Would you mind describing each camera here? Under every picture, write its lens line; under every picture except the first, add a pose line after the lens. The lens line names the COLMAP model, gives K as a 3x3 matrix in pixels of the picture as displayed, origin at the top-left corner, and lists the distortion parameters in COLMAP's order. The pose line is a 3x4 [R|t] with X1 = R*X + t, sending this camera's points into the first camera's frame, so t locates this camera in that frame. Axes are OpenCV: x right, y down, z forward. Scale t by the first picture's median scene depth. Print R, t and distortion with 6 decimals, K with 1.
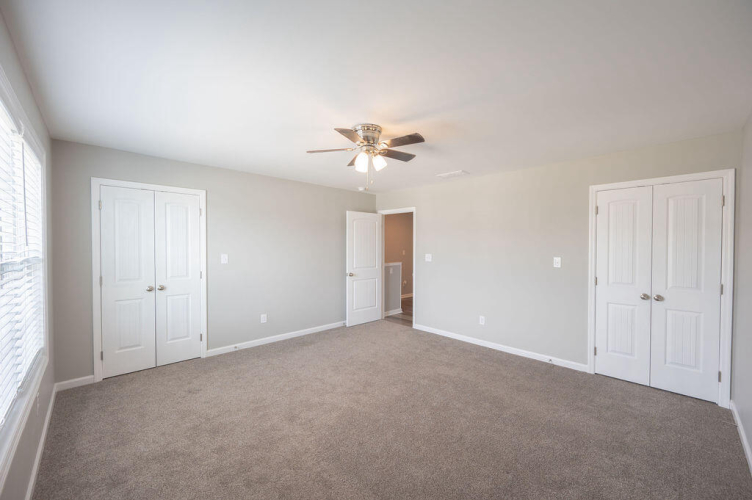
lens RADIAL K [[295.0, 0, 374.0], [0, 295.0, 250.2], [0, 0, 1]] dist [-0.000289, -0.000006]
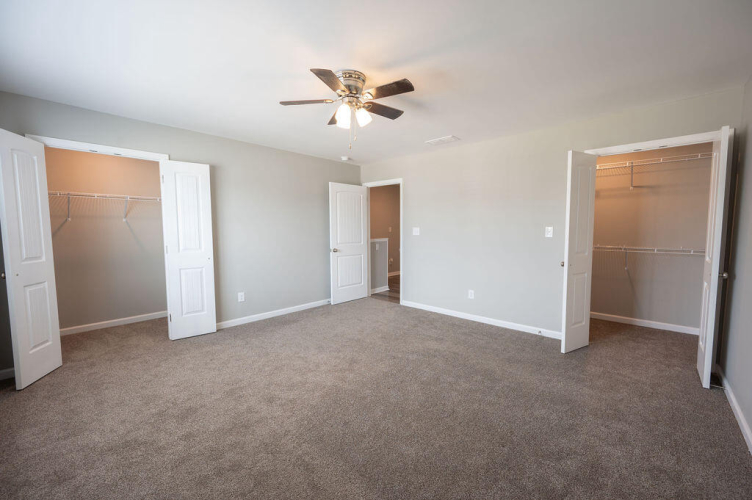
lens RADIAL K [[294.9, 0, 376.0], [0, 294.9, 250.0], [0, 0, 1]] dist [-0.001165, 0.000077]
pose [[0.998438, -0.011581, 0.054653, 0.002949], [0.008526, 0.998405, 0.055813, 0.056244], [-0.055213, -0.055260, 0.996944, 0.090252]]
